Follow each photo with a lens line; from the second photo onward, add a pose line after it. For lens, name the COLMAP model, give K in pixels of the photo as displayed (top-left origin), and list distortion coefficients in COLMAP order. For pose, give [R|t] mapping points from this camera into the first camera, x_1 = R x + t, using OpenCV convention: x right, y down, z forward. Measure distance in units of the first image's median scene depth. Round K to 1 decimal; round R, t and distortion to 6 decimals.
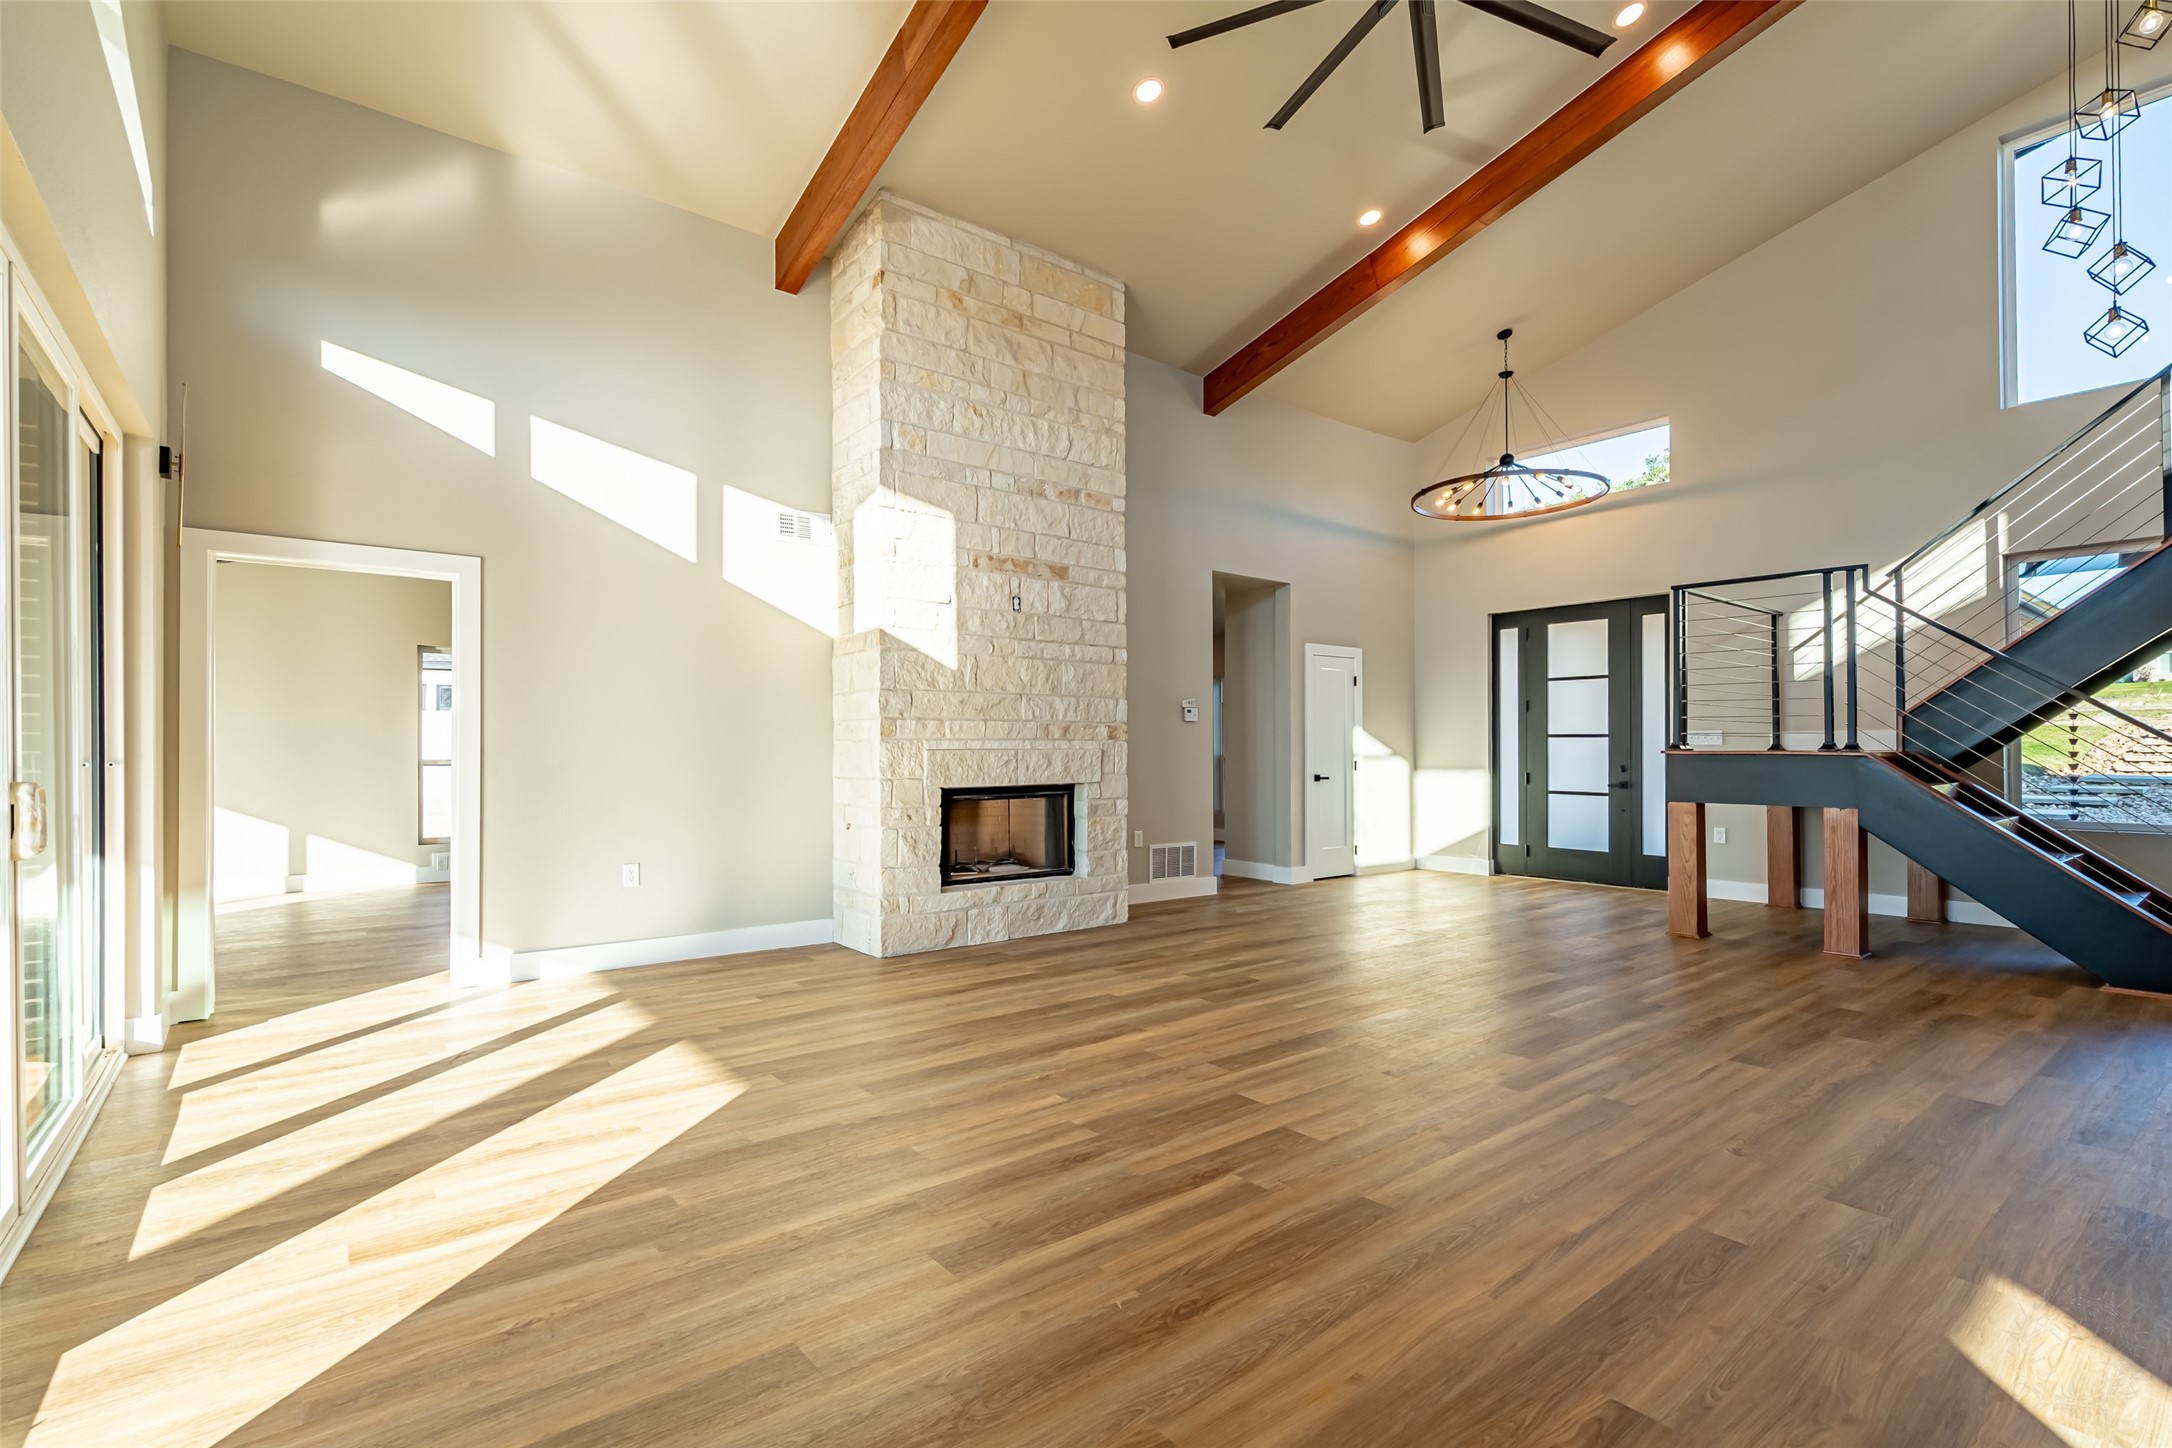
lens RADIAL K [[997.9, 0, 1082.8], [0, 997.9, 741.7], [0, 0, 1]] dist [0.001318, 0.000488]
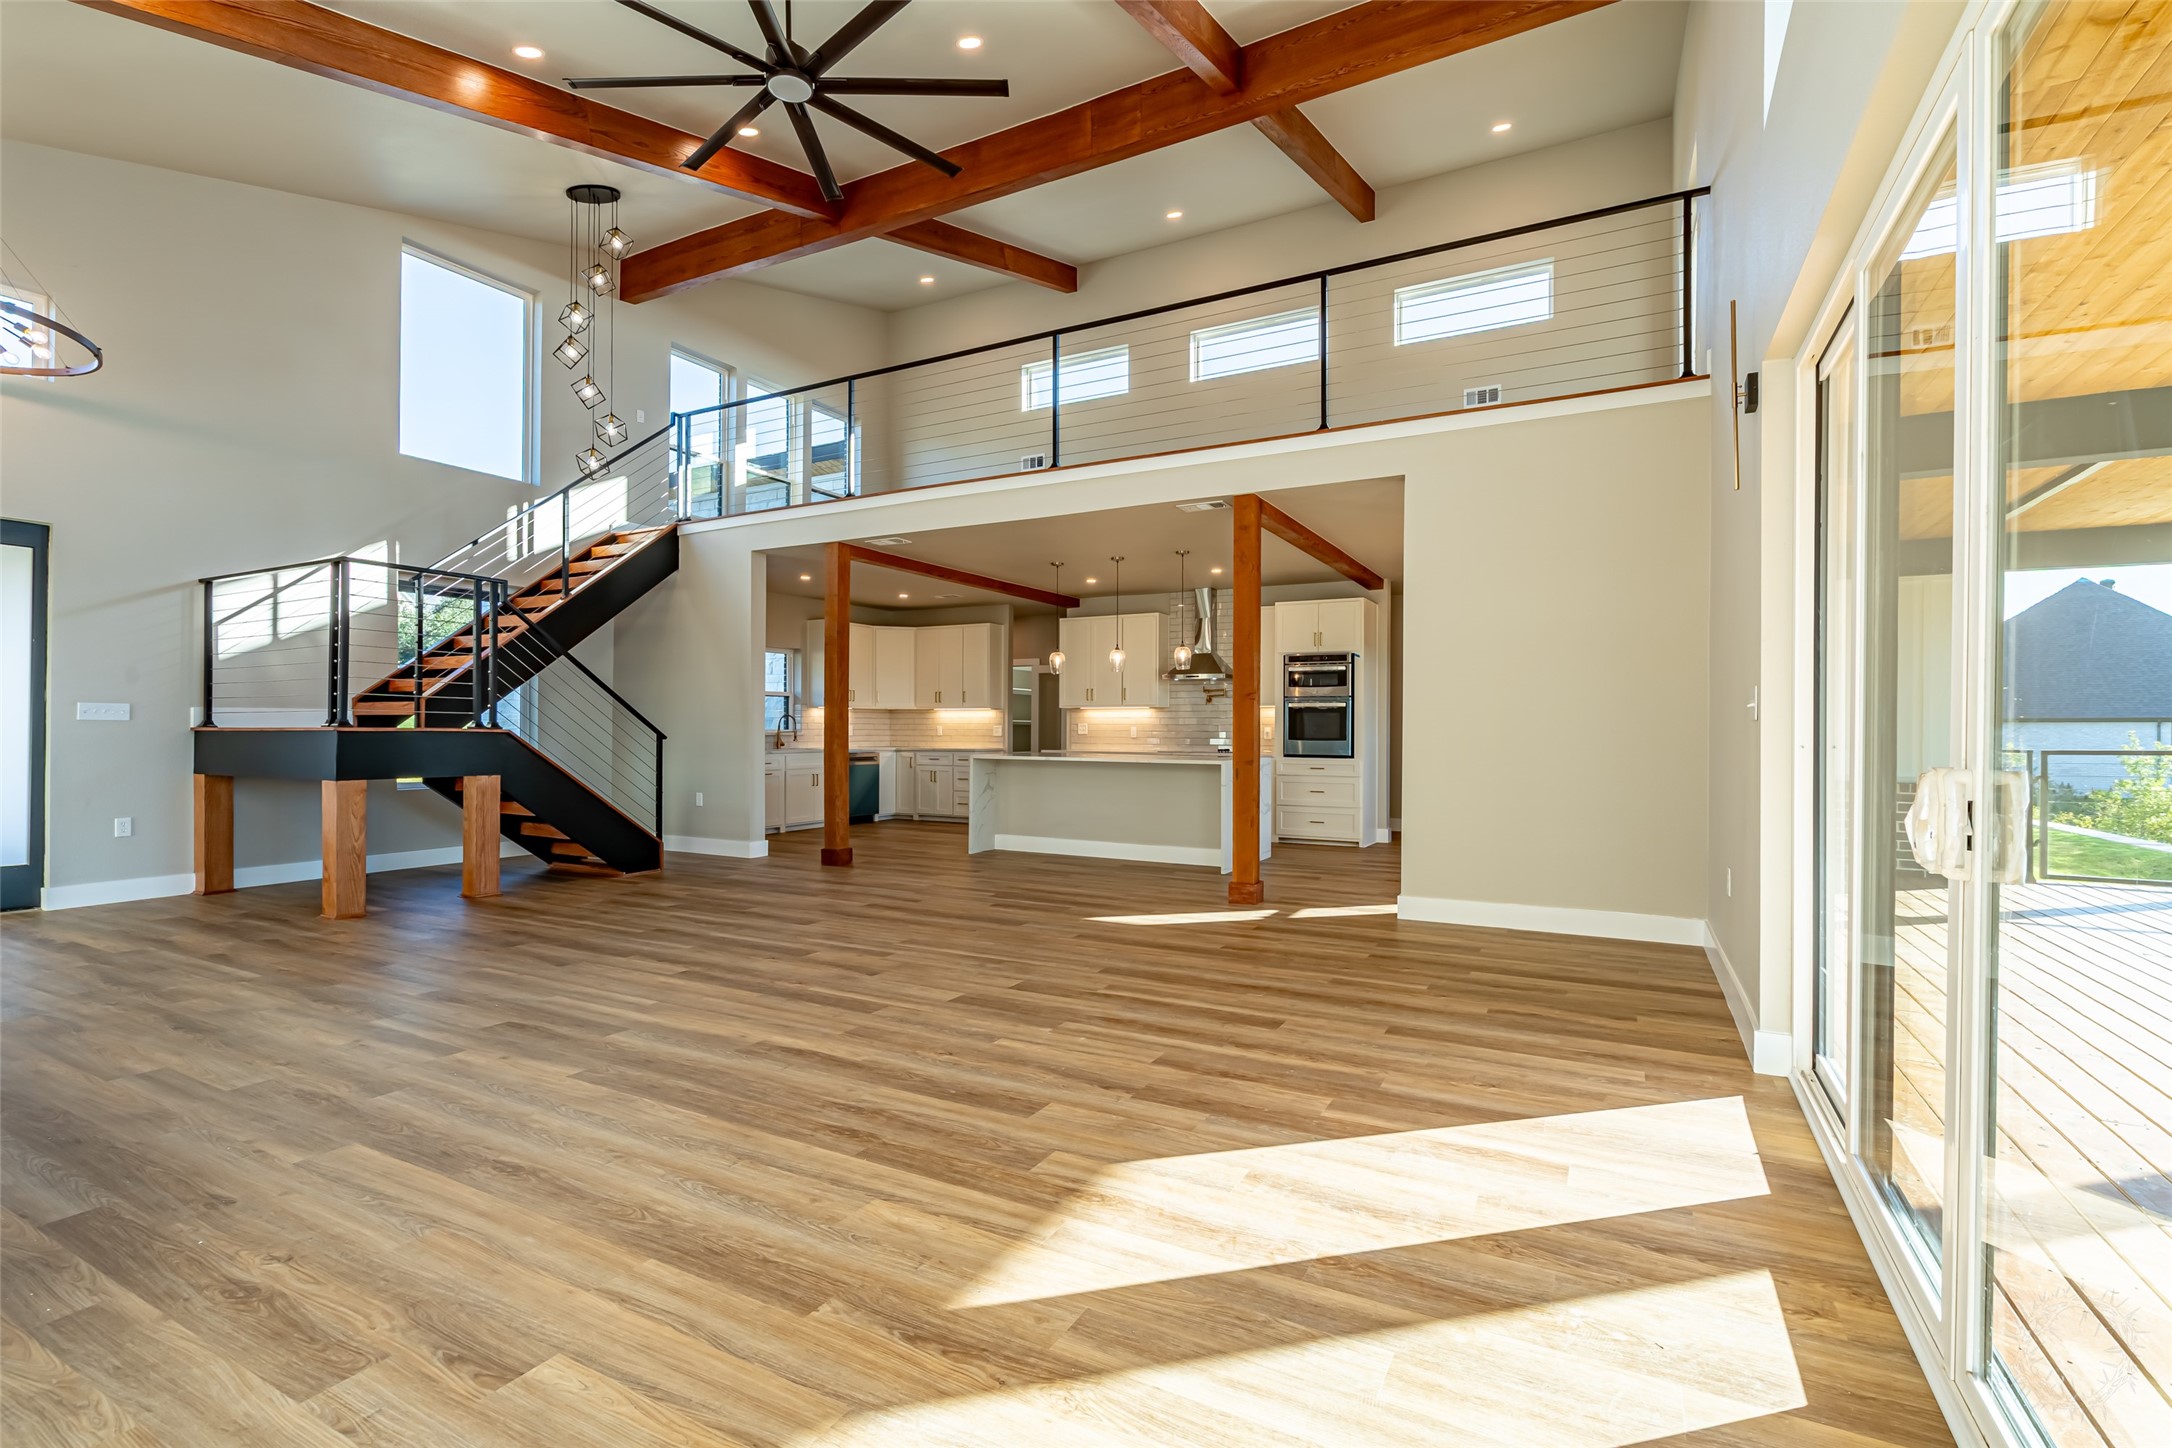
lens RADIAL K [[978.2, 0, 1081.5], [0, 978.2, 728.7], [0, 0, 1]] dist [-0.000227, -0.000137]
pose [[-0.395415, 0.003931, 0.918494, -1.015370], [-0.012586, 0.999874, -0.009697, 0.016564], [-0.918416, -0.015395, -0.395315, 1.289945]]
